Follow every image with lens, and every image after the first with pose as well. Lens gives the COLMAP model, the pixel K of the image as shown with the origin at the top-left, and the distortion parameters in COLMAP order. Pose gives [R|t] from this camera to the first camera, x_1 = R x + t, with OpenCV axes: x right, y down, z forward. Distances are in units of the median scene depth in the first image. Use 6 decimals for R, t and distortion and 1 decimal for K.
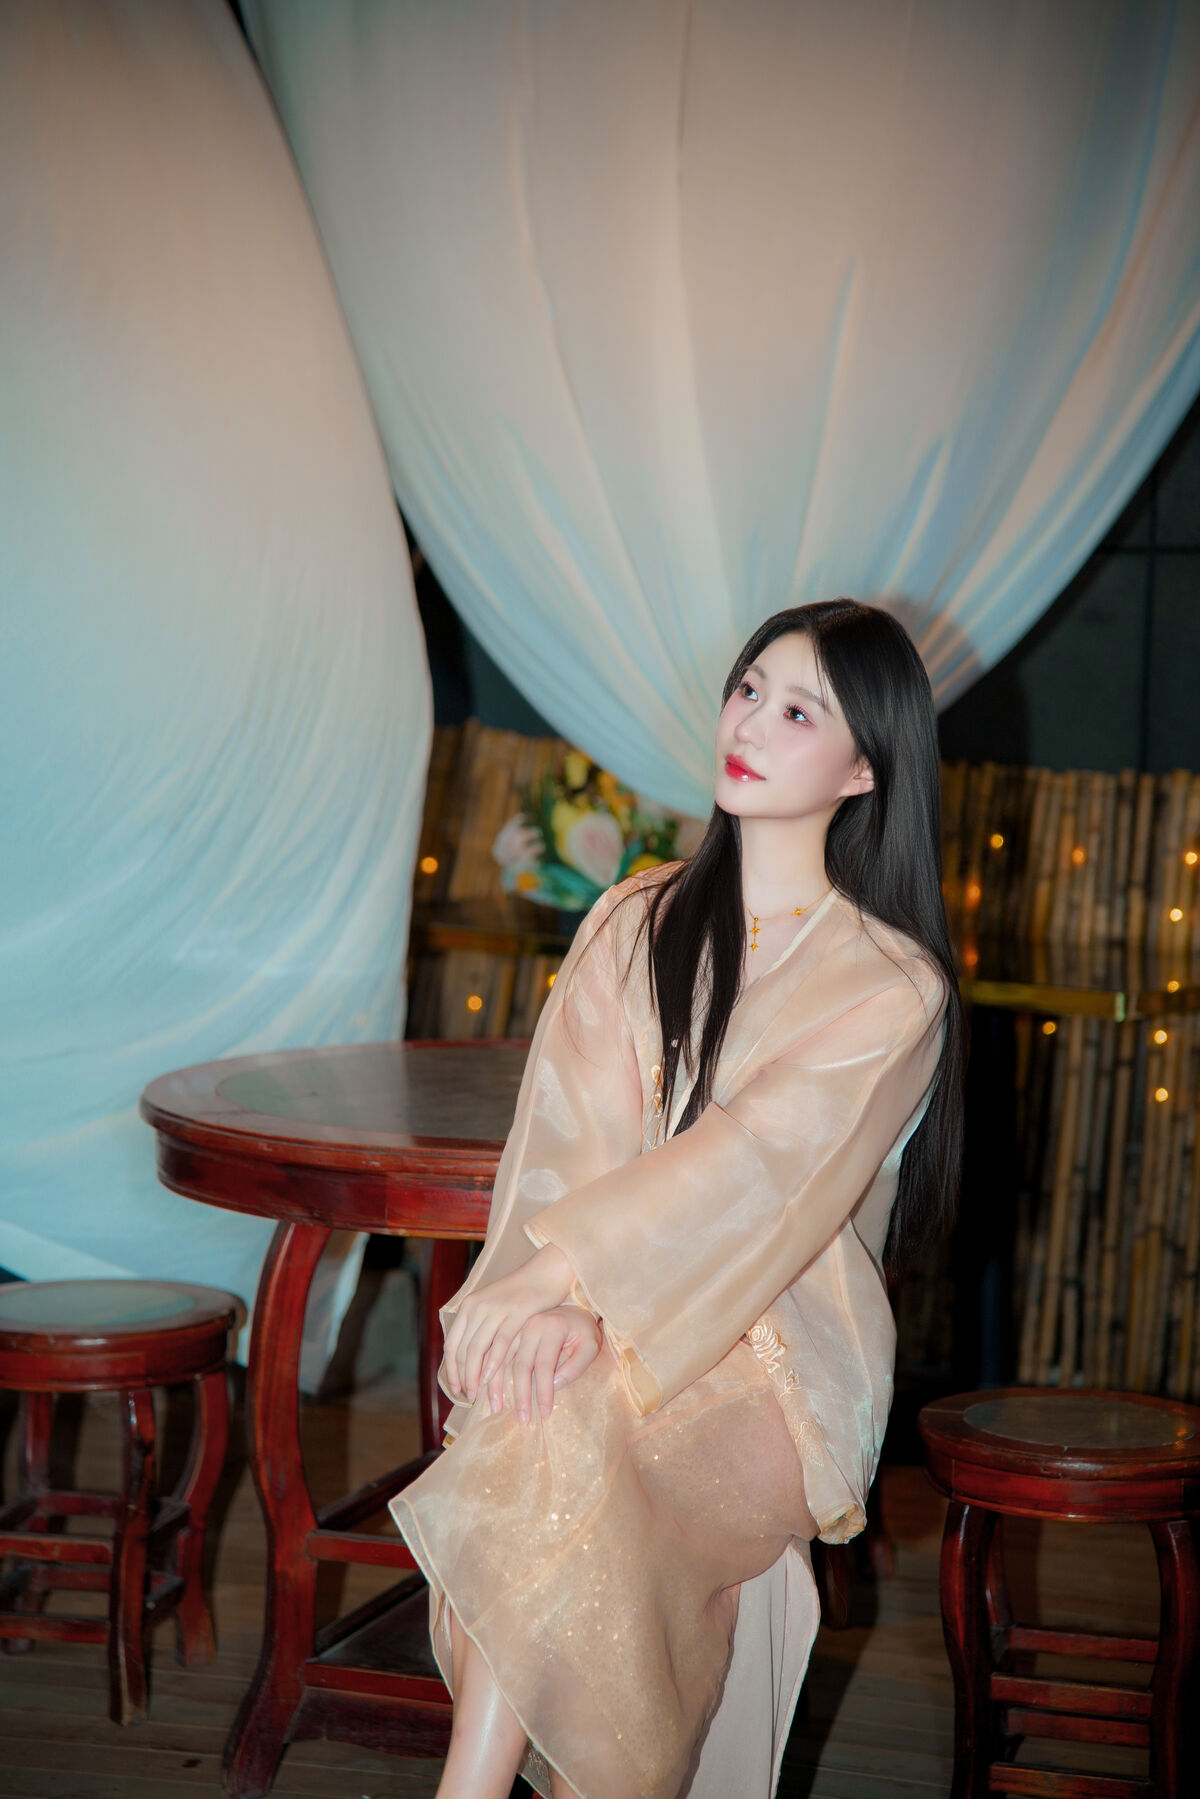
lens RADIAL K [[3799.9, 0, 608.6], [0, 3799.9, 907.4], [0, 0, 1]] dist [0.617546, 0.000000]
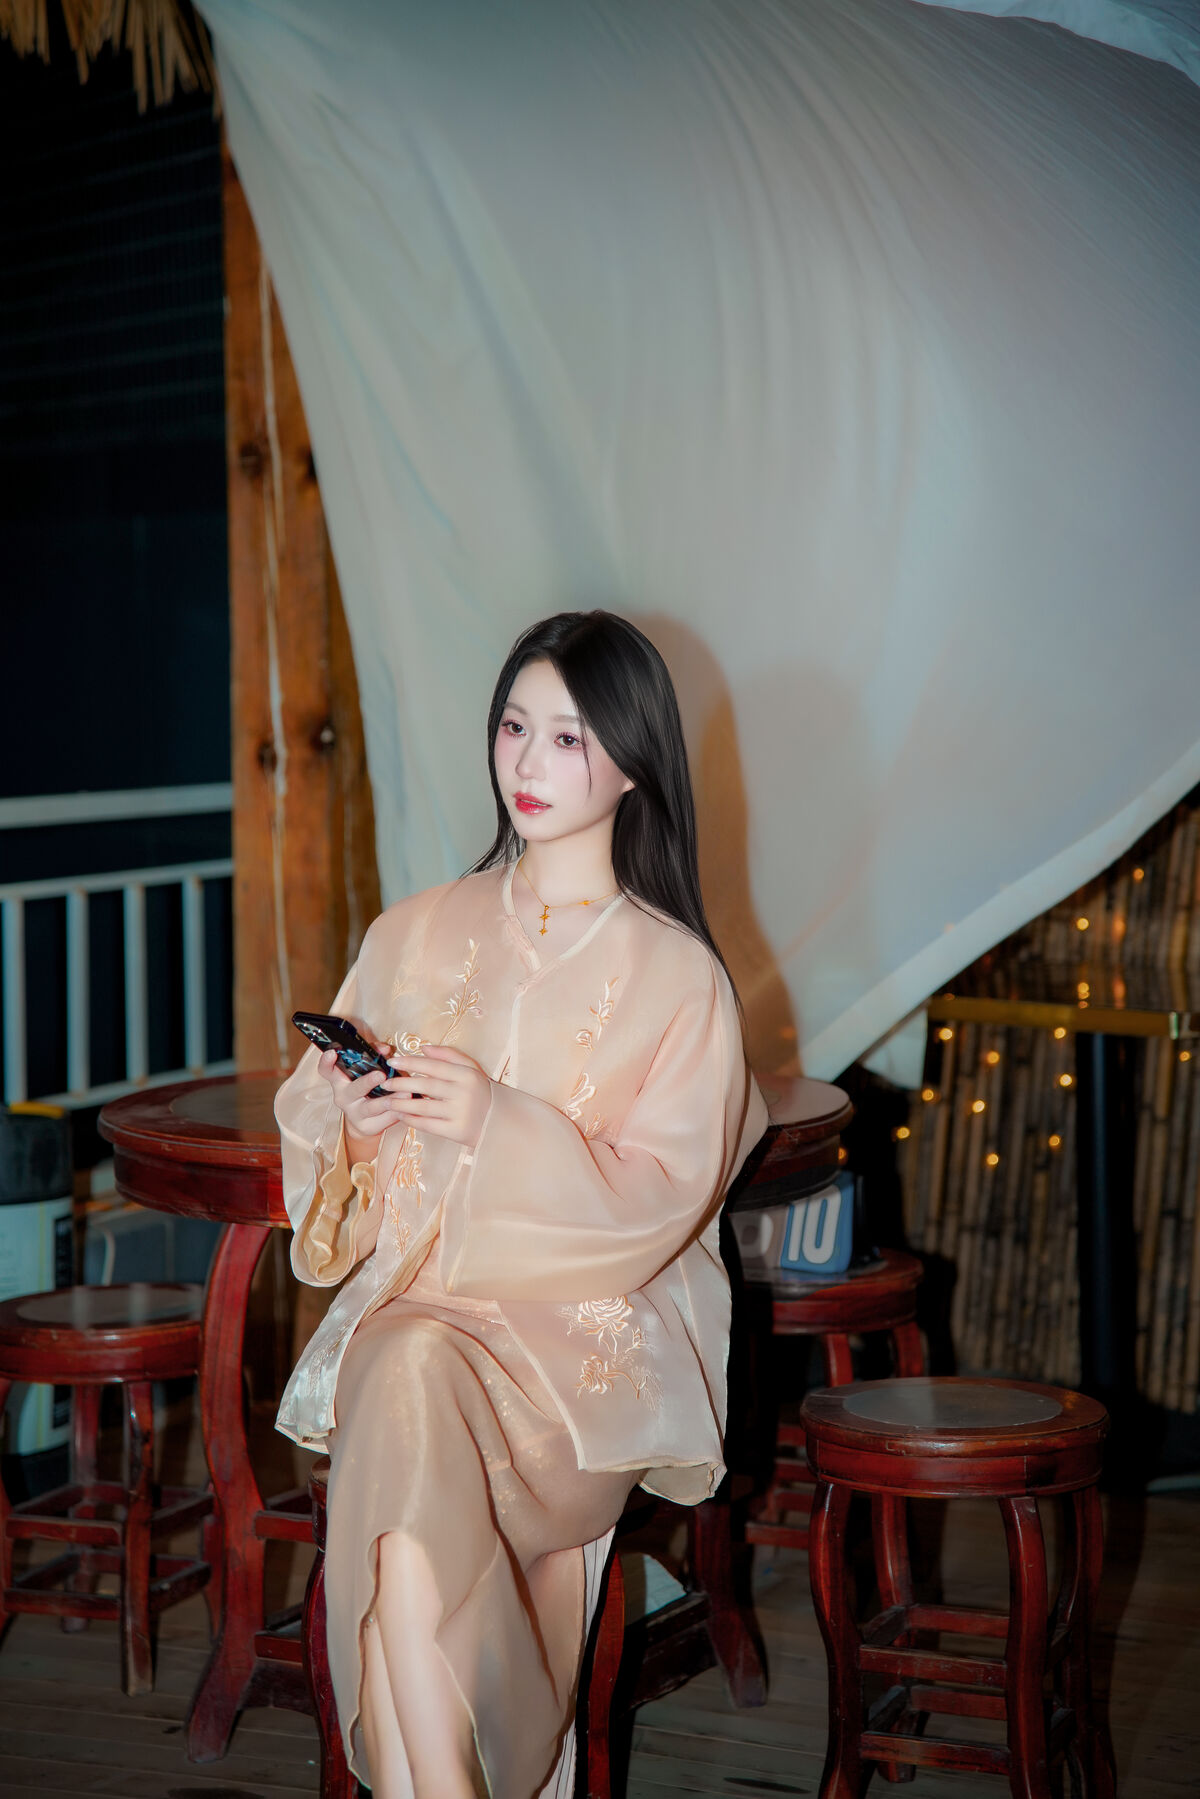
lens RADIAL K [[3729.8, 0, 605.8], [0, 3729.8, 892.3], [0, 0, 1]] dist [0.588133, 0.000000]
pose [[0.984297, -0.021354, -0.175222, 0.200954], [0.016288, 0.999408, -0.030299, 0.022881], [0.175765, 0.026969, 0.984063, -0.022484]]
